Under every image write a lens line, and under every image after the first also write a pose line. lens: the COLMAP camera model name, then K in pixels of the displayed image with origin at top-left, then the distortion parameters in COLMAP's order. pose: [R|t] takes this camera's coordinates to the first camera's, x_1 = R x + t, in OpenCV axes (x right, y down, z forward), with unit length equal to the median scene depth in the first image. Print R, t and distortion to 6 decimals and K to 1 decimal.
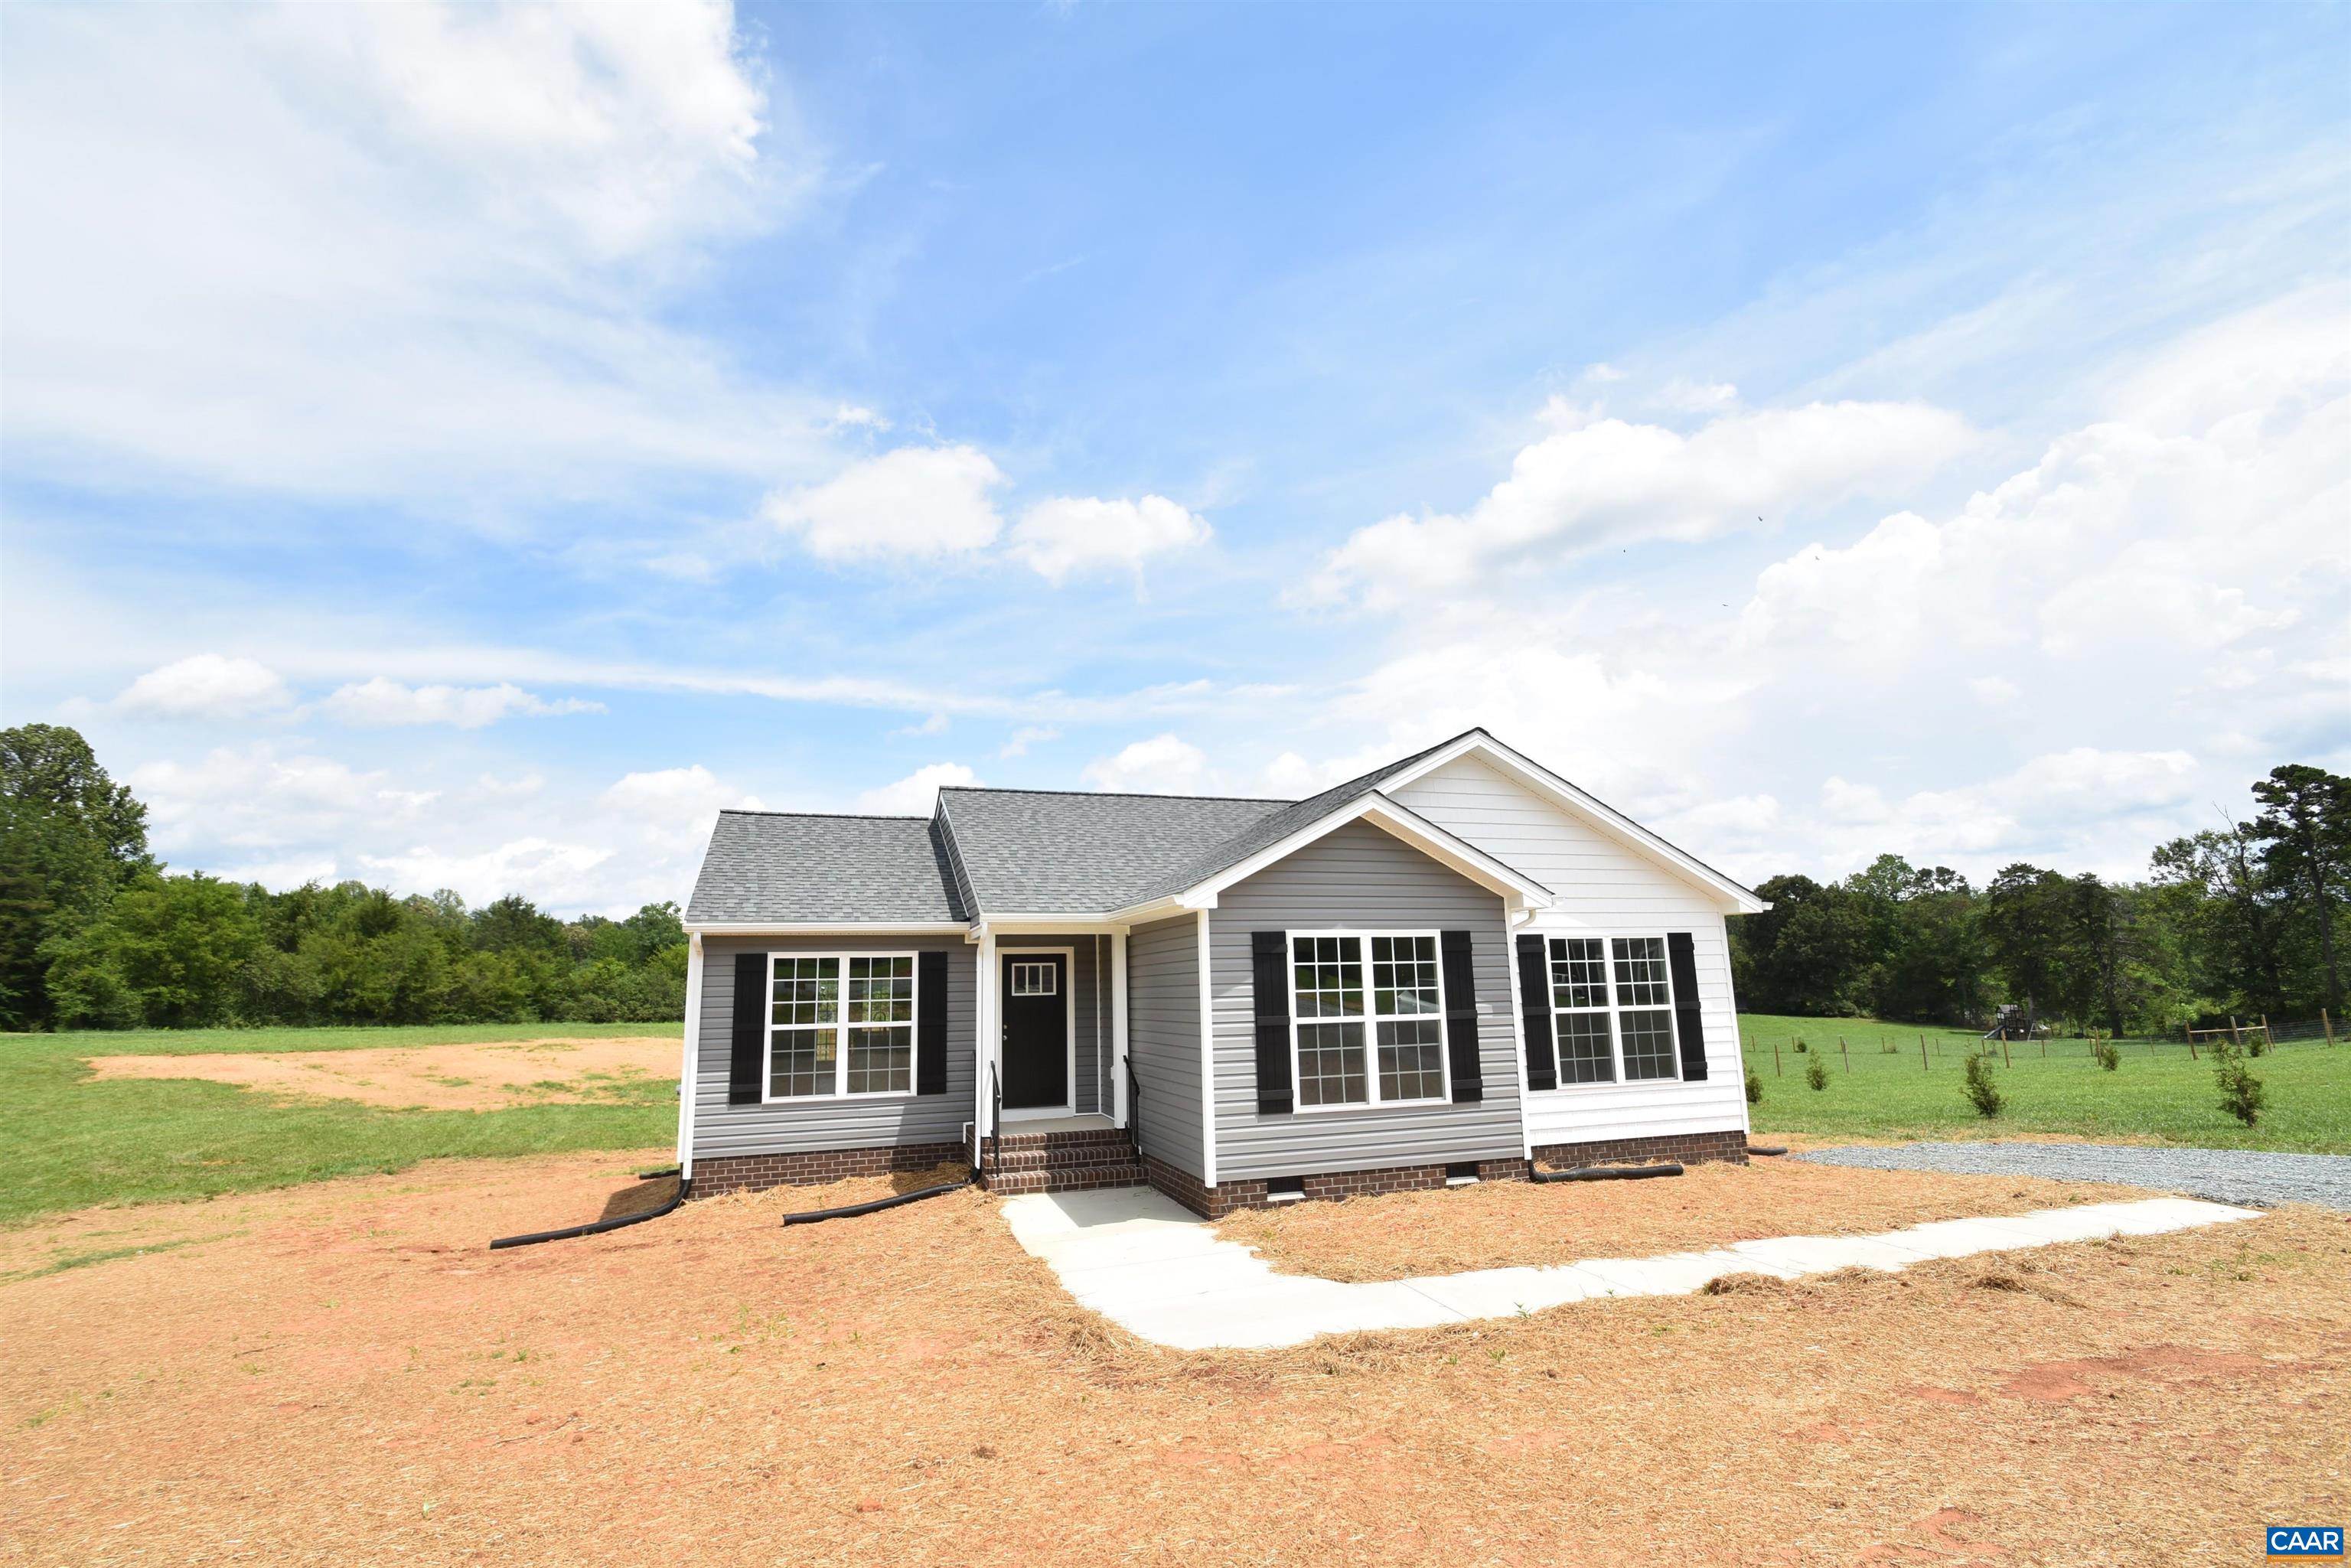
lens RADIAL K [[1023.6, 0, 1152.1], [0, 1023.6, 813.8], [0, 0, 1]] dist [0.007045, -0.012167]
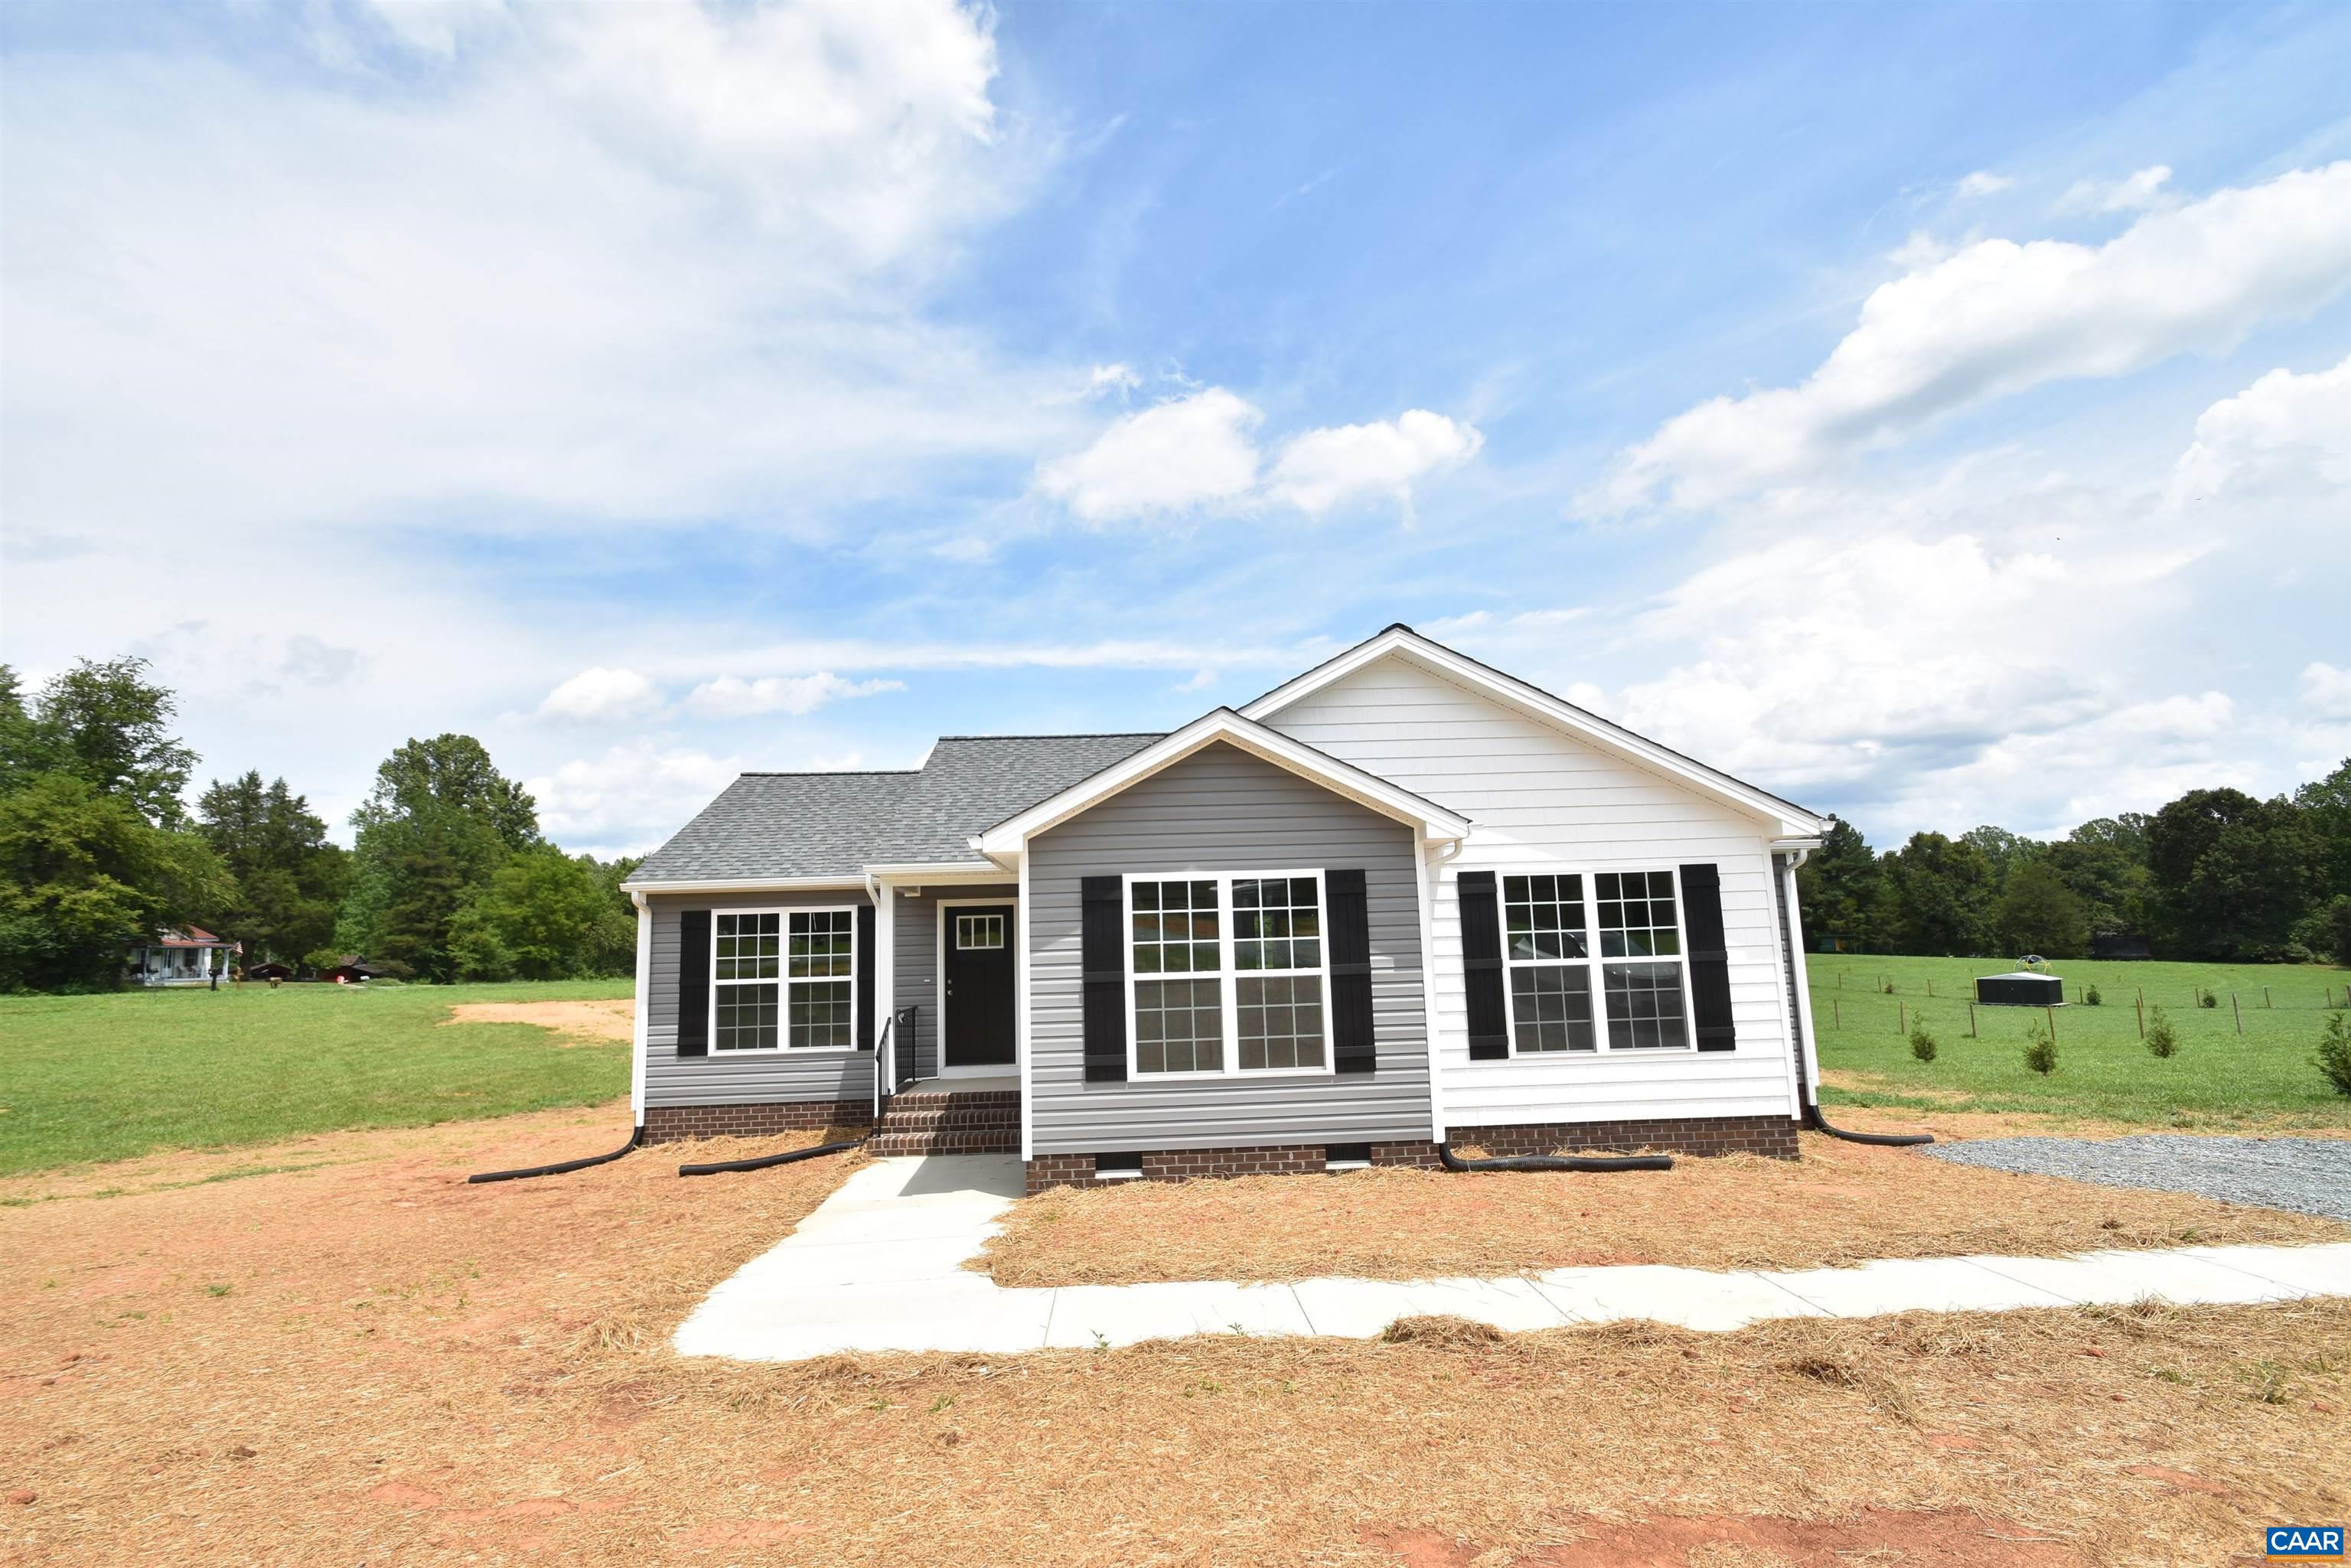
lens RADIAL K [[1021.1, 0, 1155.3], [0, 1021.1, 795.1], [0, 0, 1]] dist [0.003440, -0.009155]
pose [[0.964310, -0.046662, -0.260632, 0.328821], [0.054109, 0.998304, 0.021465, 0.023724], [0.259189, -0.034802, 0.965200, 0.135986]]
